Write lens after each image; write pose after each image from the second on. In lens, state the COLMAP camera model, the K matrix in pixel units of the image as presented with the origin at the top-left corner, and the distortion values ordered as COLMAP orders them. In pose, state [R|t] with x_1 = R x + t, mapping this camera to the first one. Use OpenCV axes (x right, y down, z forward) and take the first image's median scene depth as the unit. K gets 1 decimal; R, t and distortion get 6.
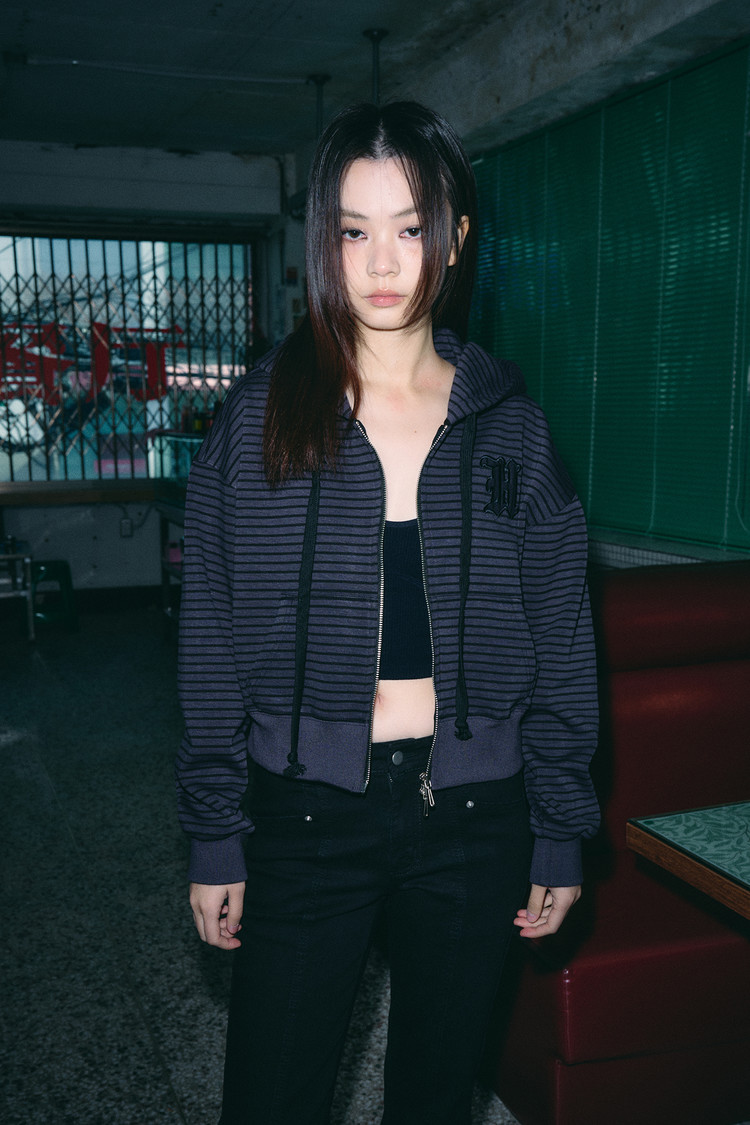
lens RADIAL K [[1184.4, 0, 398.7], [0, 1184.4, 565.5], [0, 0, 1]] dist [0.017162, 0.026832]
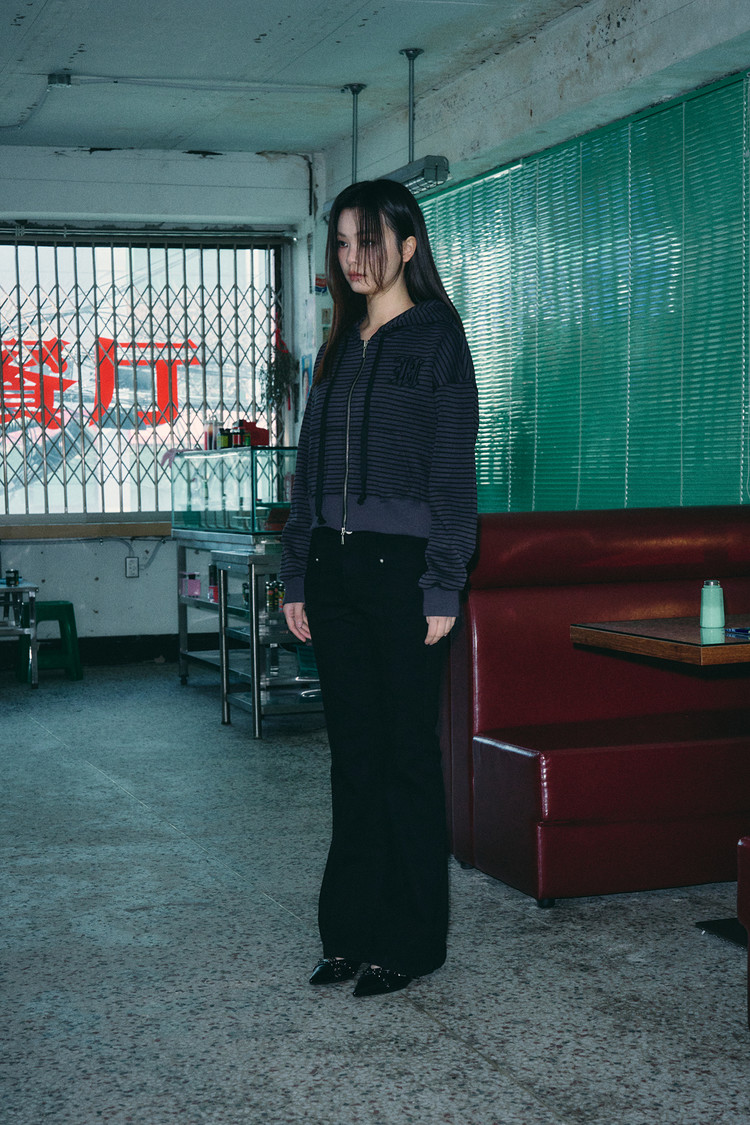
lens RADIAL K [[1880.6, 0, 375.0], [0, 1880.6, 562.5], [0, 0, 1]] dist [-0.016290, -0.082767]
pose [[0.998960, -0.005576, -0.045247, 0.013895], [0.001449, 0.995873, -0.090743, 0.096422], [0.045567, 0.090584, 0.994846, -0.399233]]
